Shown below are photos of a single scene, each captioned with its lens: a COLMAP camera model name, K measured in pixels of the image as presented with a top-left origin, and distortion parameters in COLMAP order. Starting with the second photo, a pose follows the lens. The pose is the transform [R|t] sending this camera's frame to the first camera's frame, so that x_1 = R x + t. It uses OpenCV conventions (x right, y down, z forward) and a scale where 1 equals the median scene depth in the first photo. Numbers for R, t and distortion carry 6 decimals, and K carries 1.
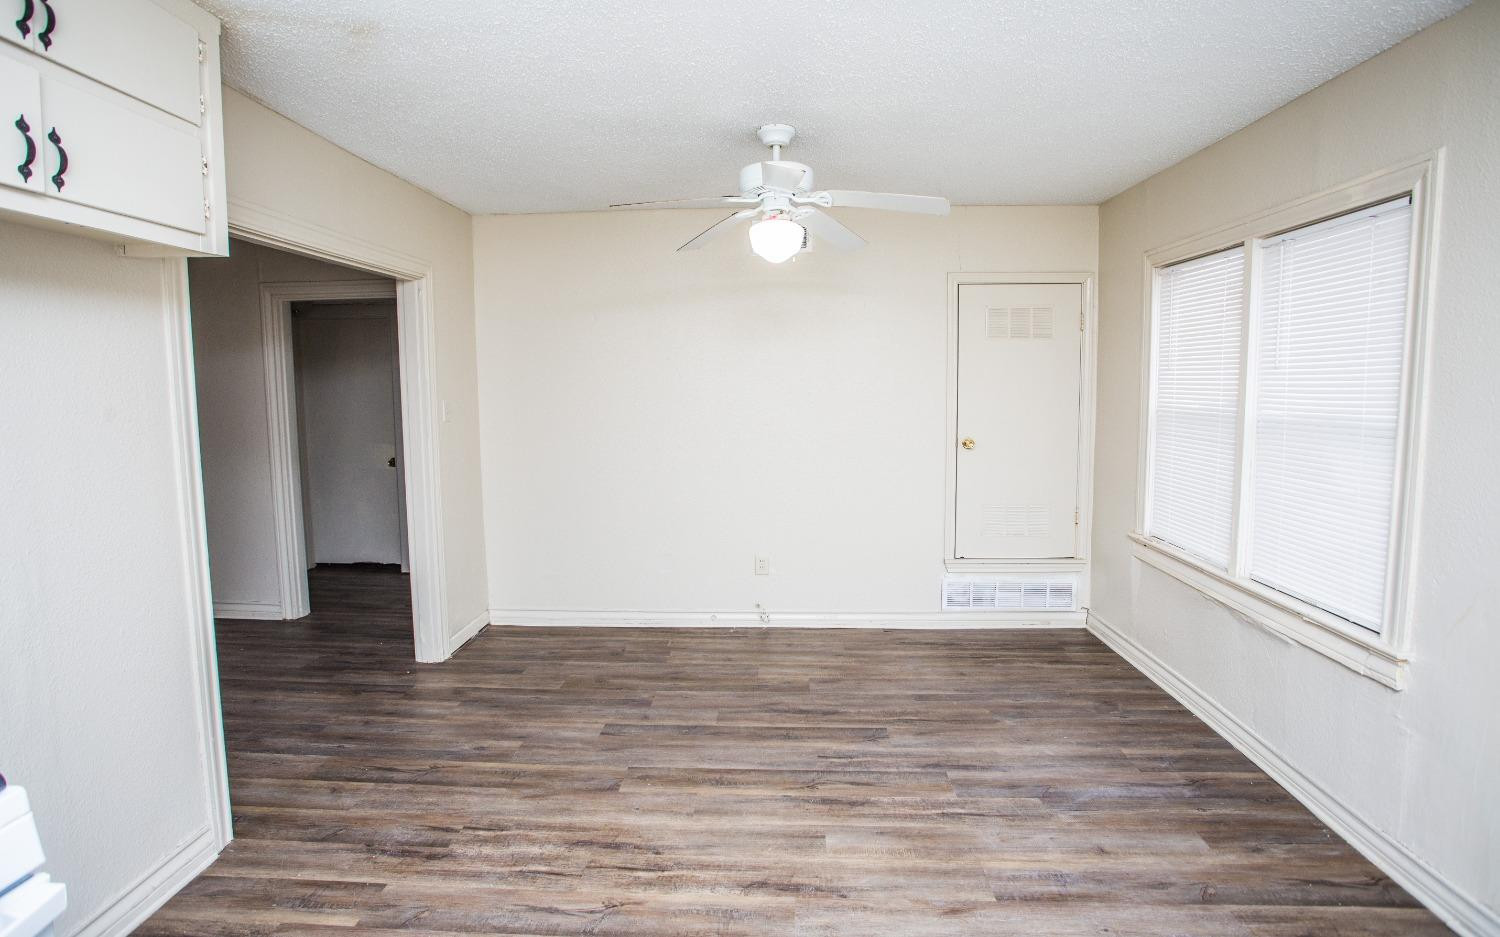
lens RADIAL K [[723.3, 0, 745.9], [0, 723.3, 447.8], [0, 0, 1]] dist [-0.062592, 0.021670]
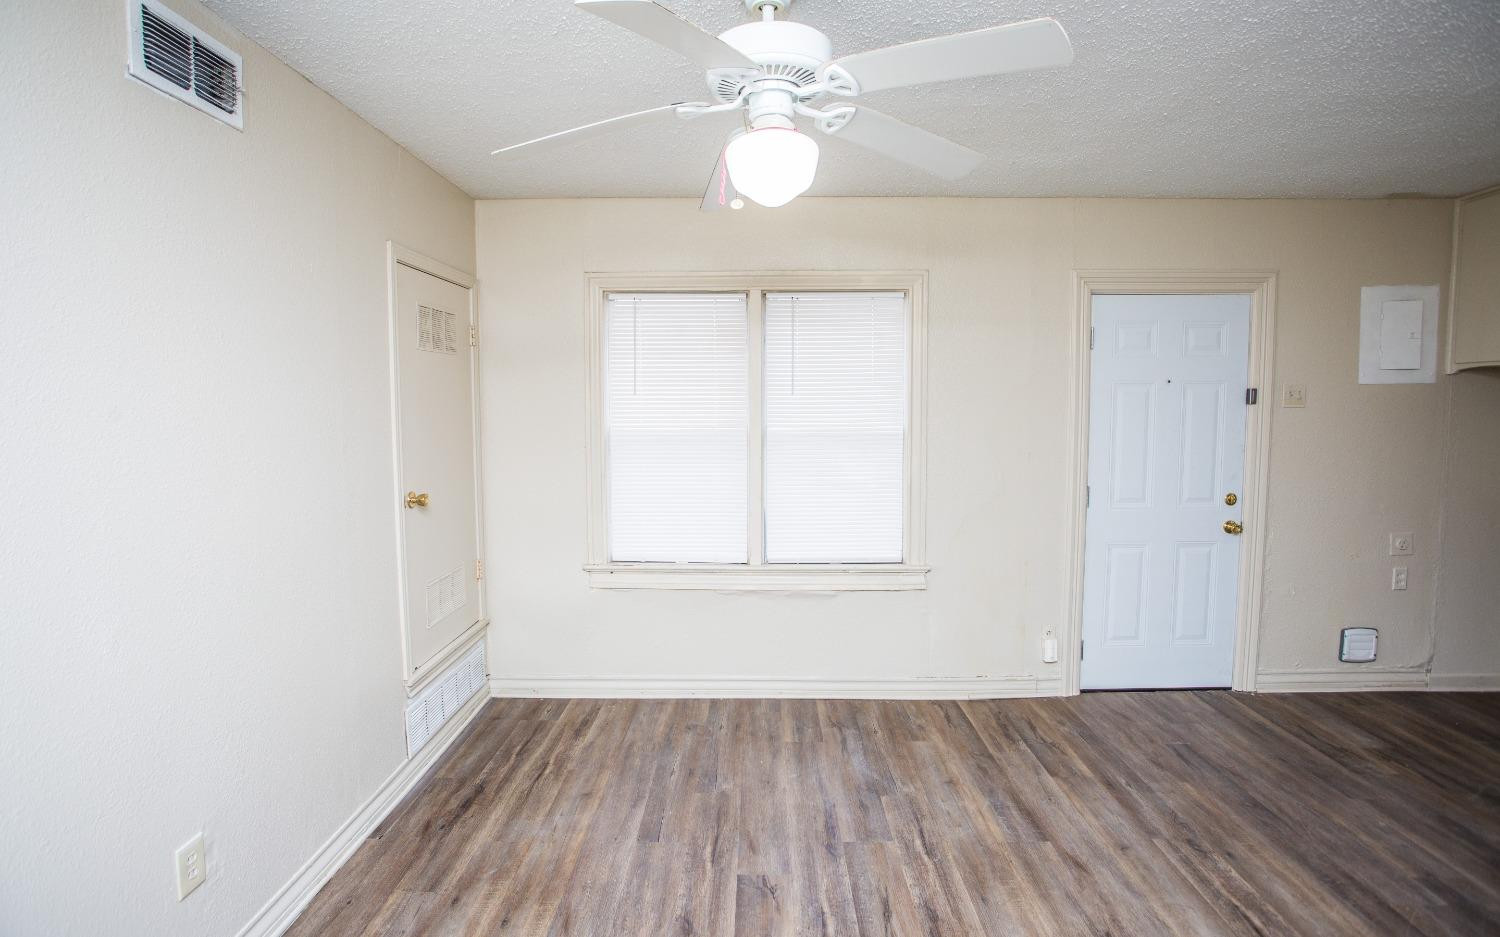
lens RADIAL K [[723.3, 0, 745.9], [0, 723.3, 447.8], [0, 0, 1]] dist [-0.062592, 0.021670]
pose [[-0.031336, -0.050804, 0.998217, -0.567322], [0.097260, 0.993813, 0.053633, -0.091591], [-0.994766, 0.098767, -0.026201, 1.079450]]
